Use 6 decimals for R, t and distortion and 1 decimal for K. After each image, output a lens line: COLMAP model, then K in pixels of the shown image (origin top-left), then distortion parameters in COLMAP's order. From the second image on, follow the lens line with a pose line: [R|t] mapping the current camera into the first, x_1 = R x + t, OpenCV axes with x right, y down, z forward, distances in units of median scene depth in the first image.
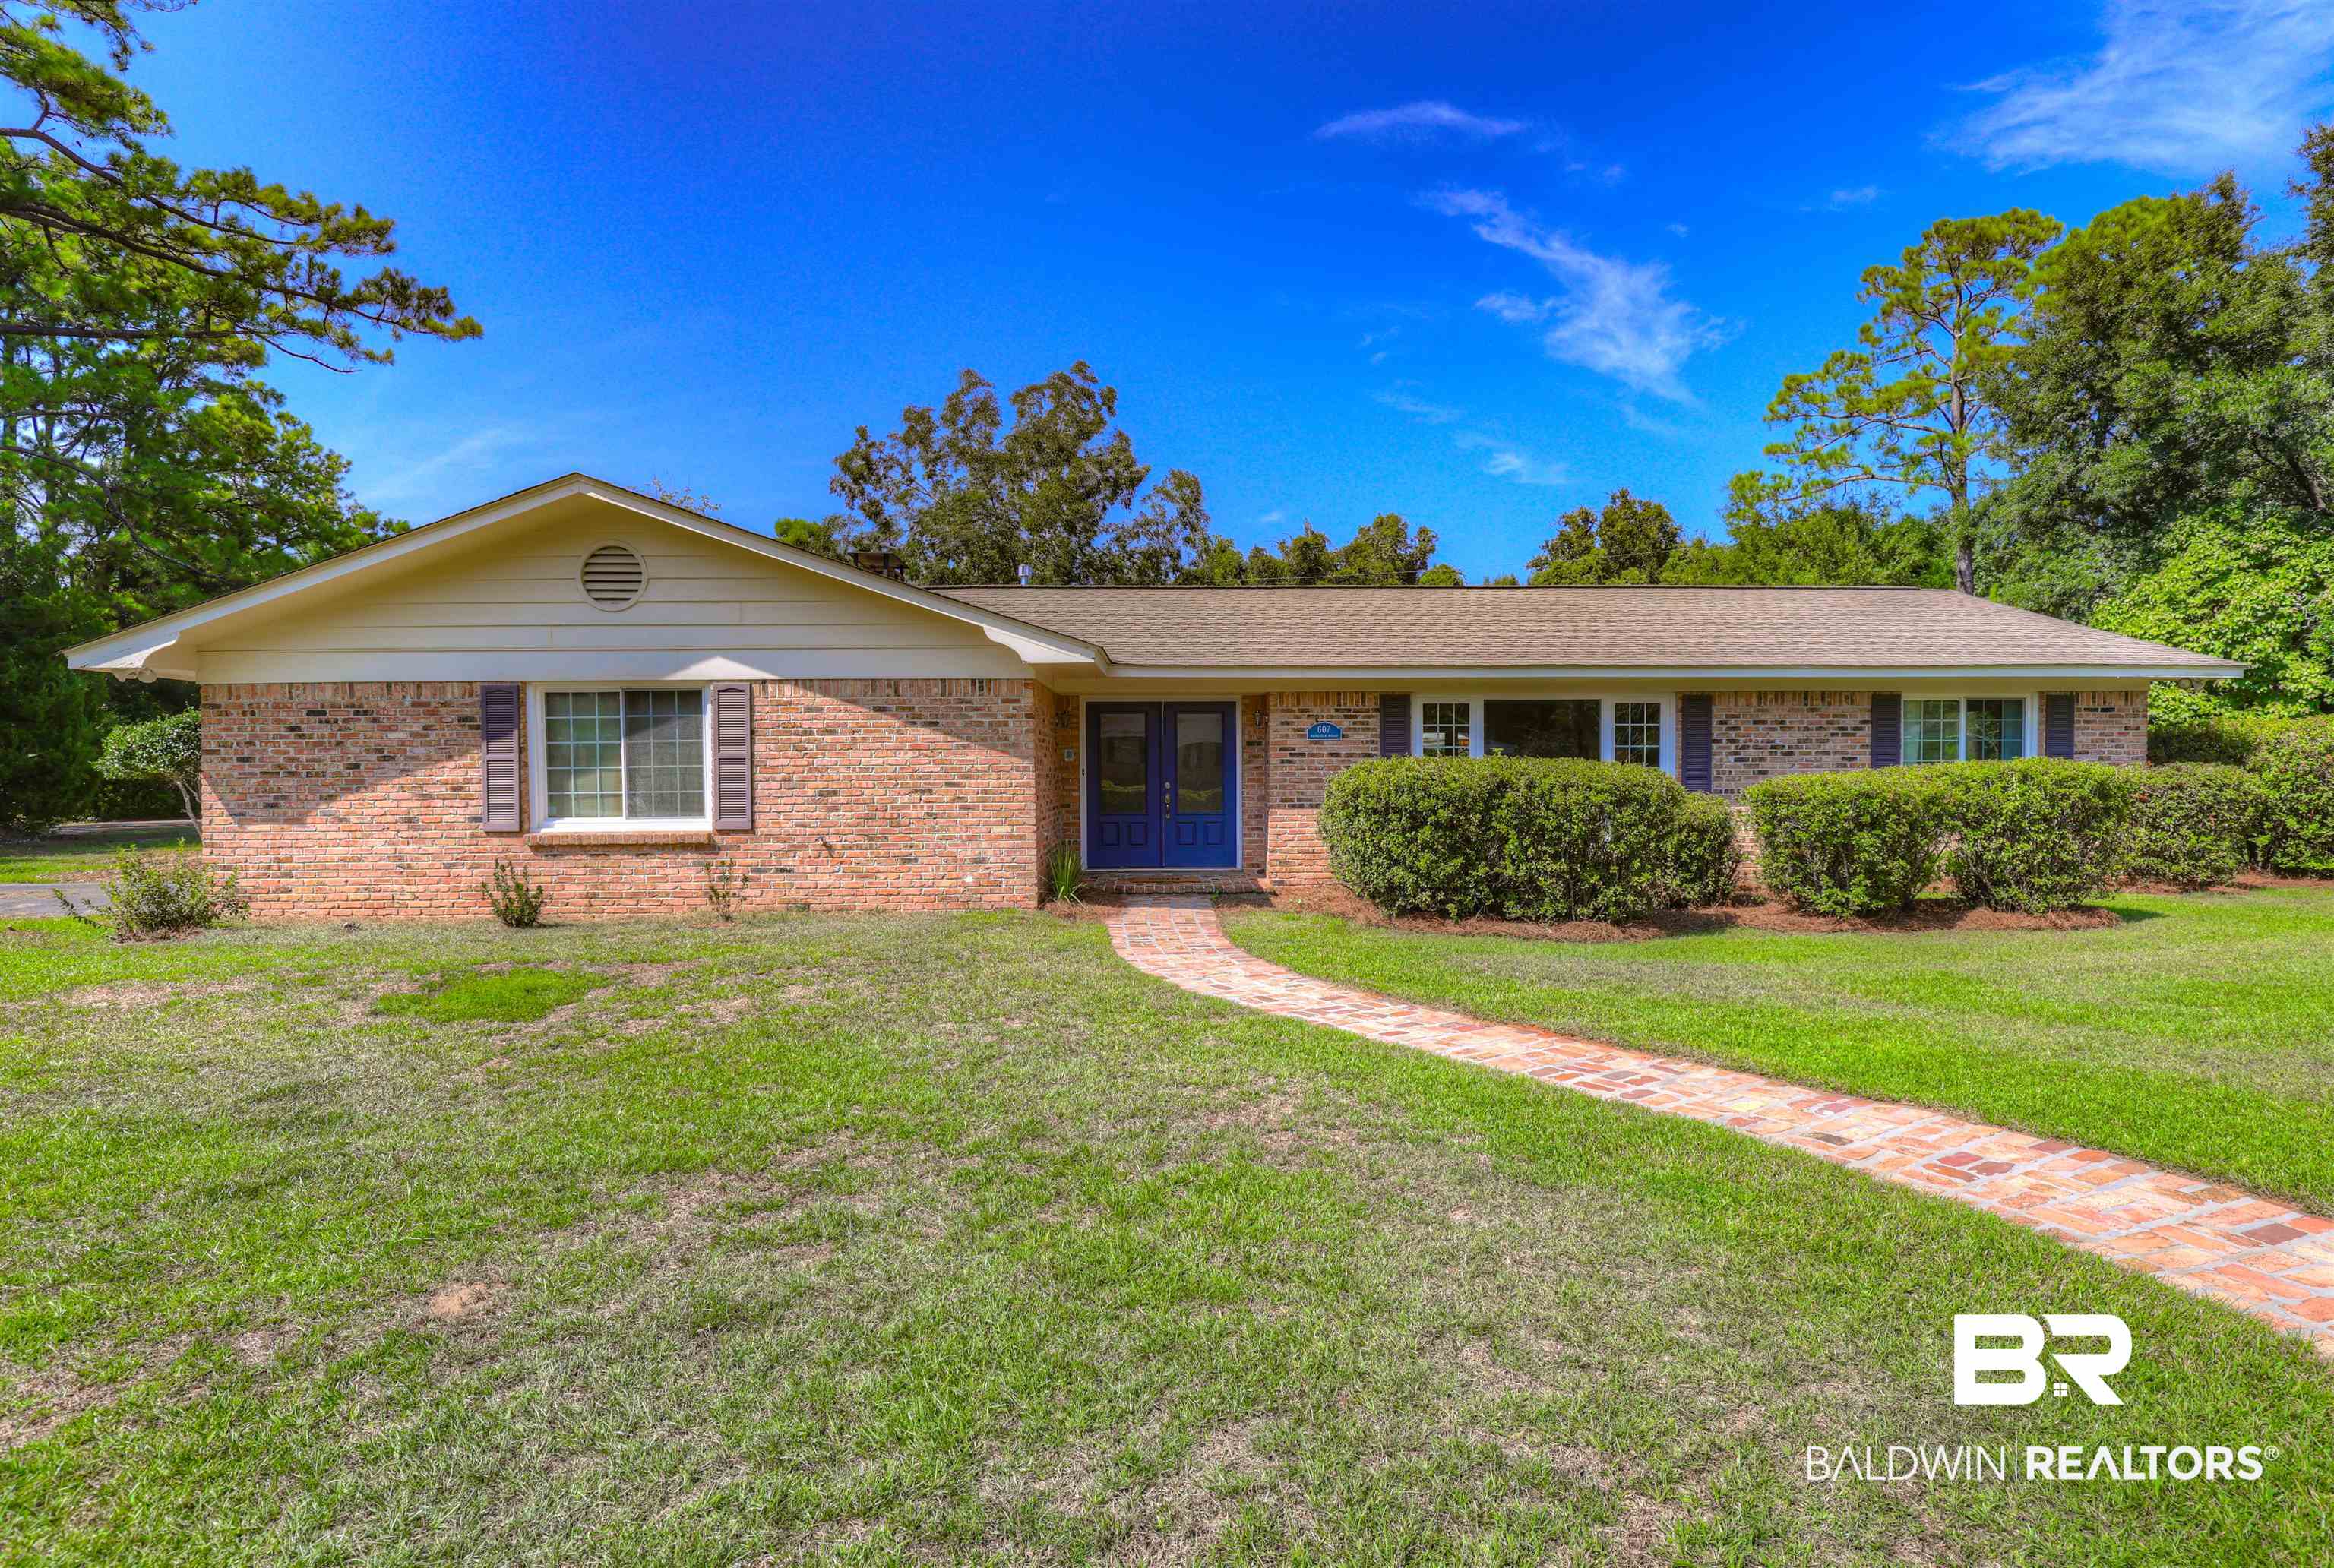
lens RADIAL K [[1172.6, 0, 1202.8], [0, 1172.6, 796.4], [0, 0, 1]] dist [-0.032204, 0.006077]
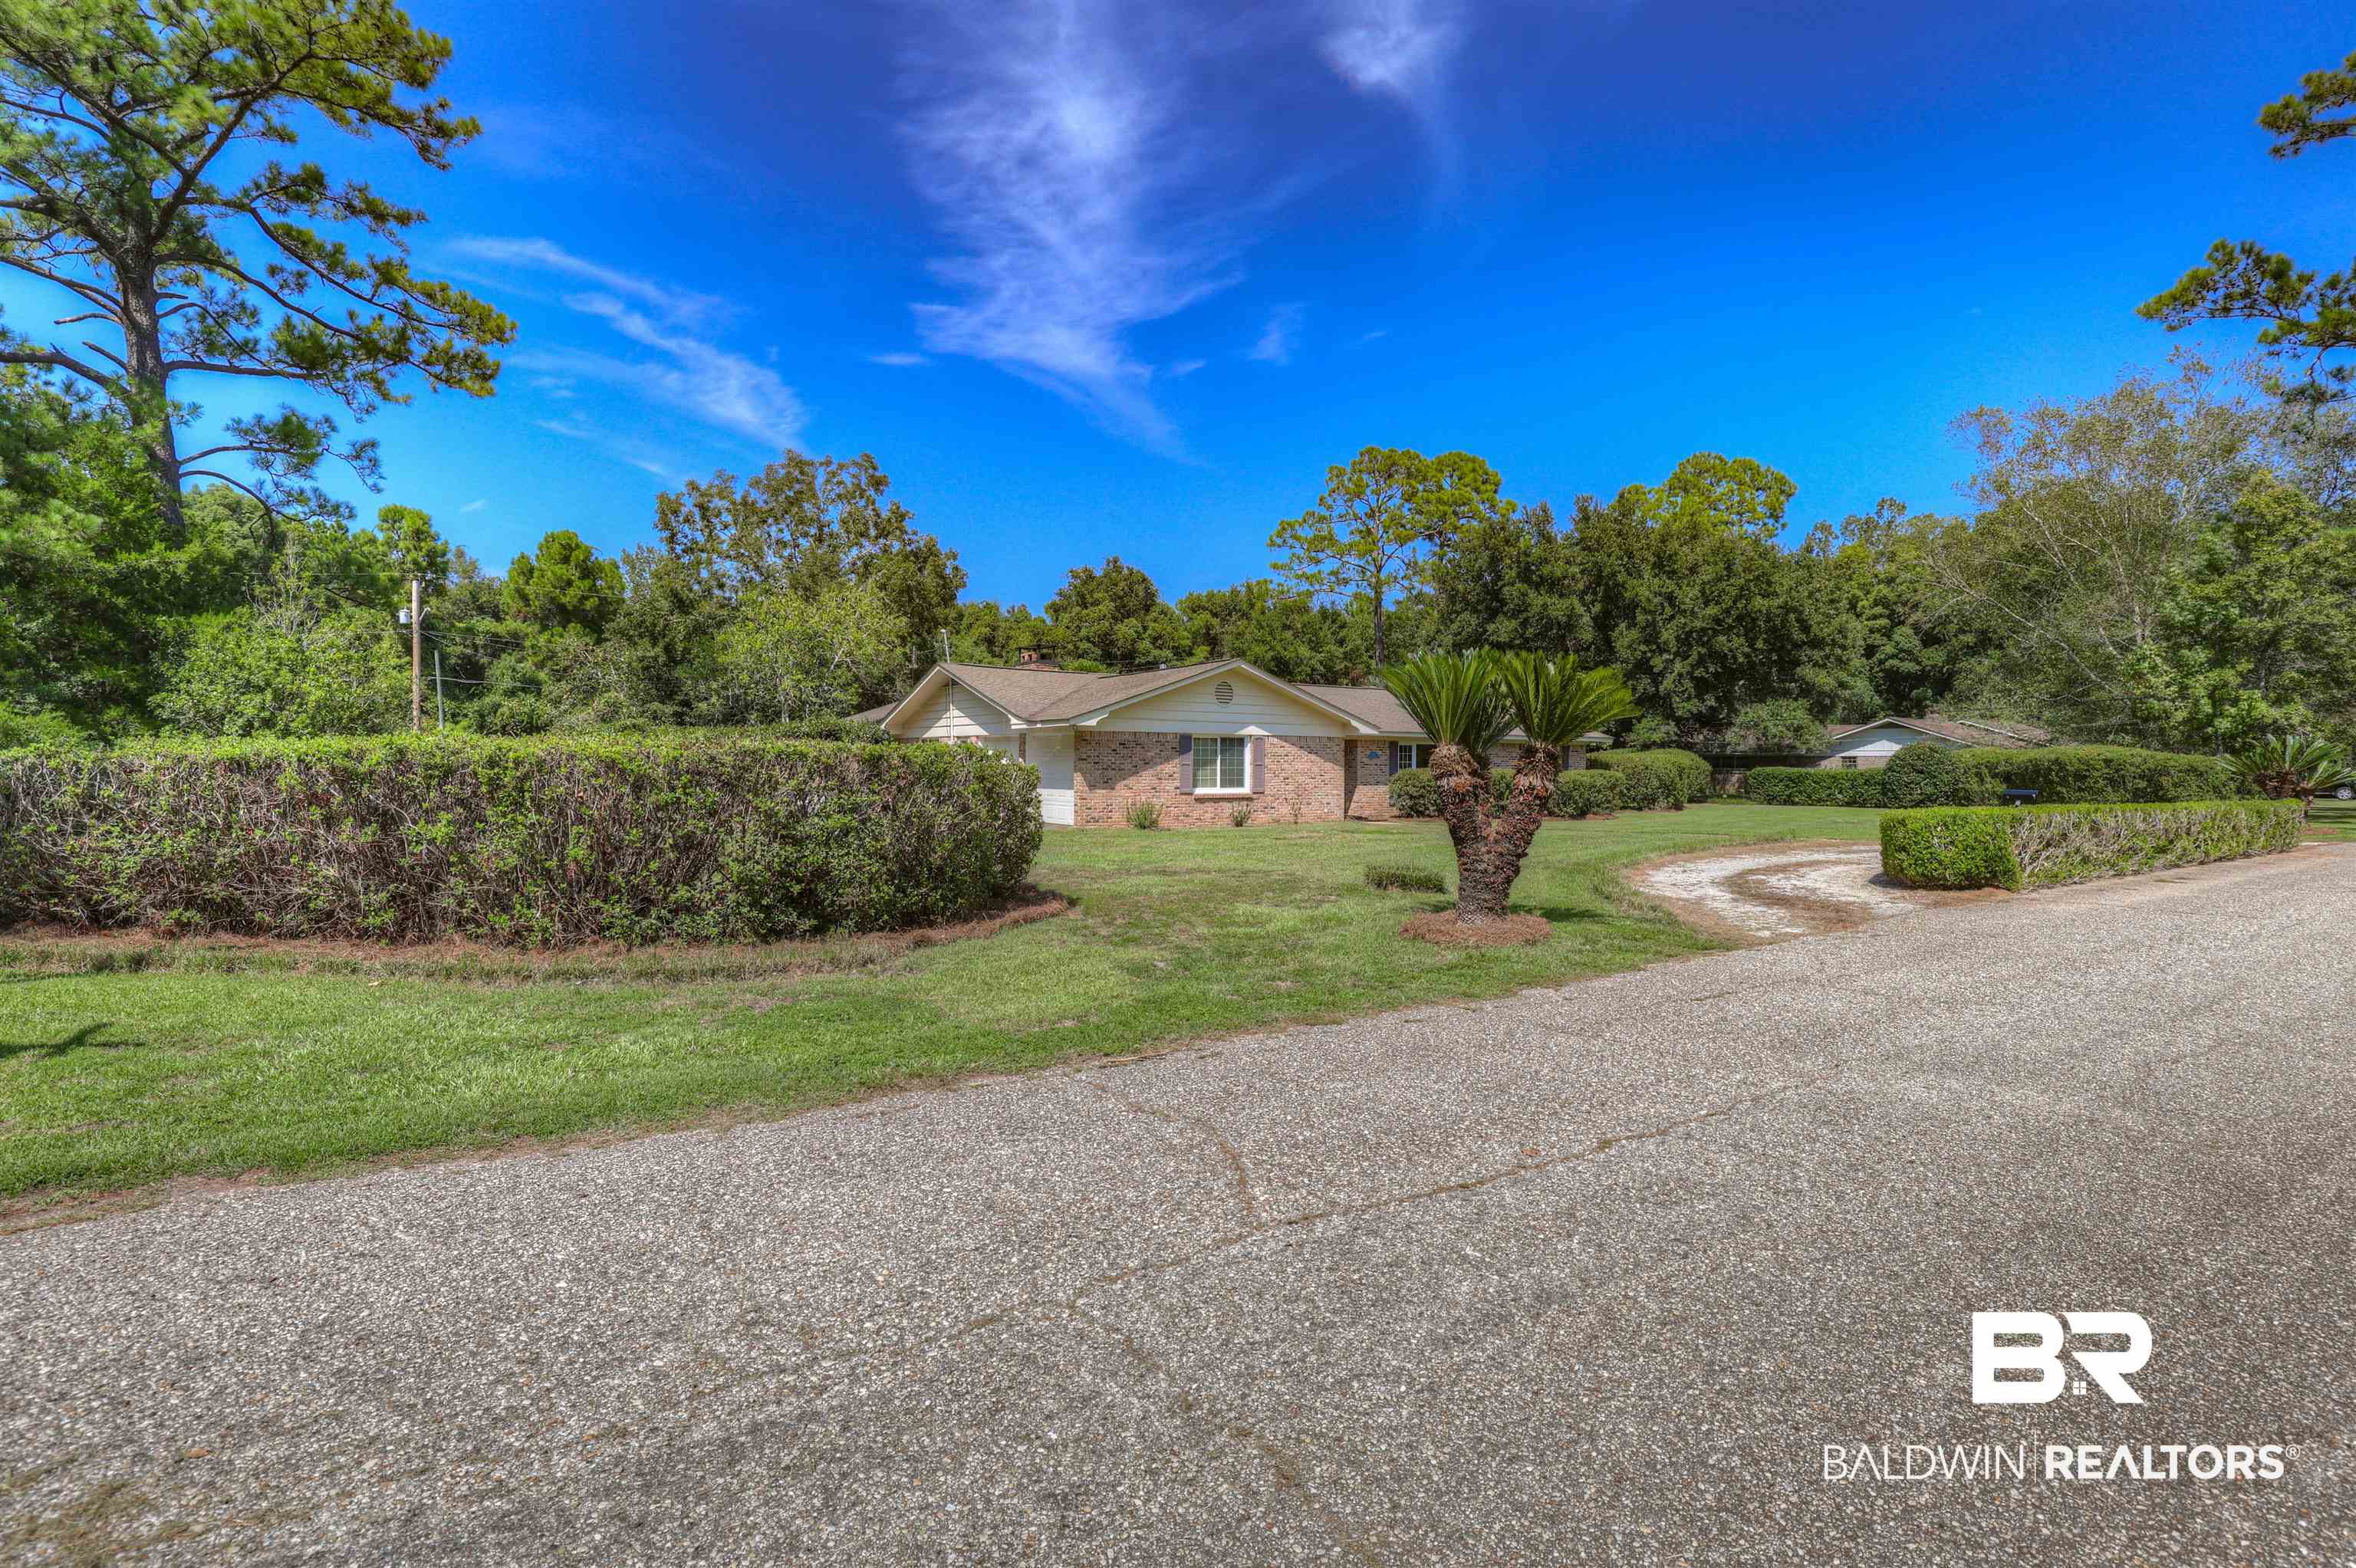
lens RADIAL K [[1153.1, 0, 1177.8], [0, 1153.1, 783.8], [0, 0, 1]] dist [-0.029258, 0.000854]
pose [[0.848135, 0.005173, 0.529755, -1.588550], [-0.003052, 0.999983, -0.004878, 0.019124], [-0.529772, 0.002520, 0.848137, -0.907757]]
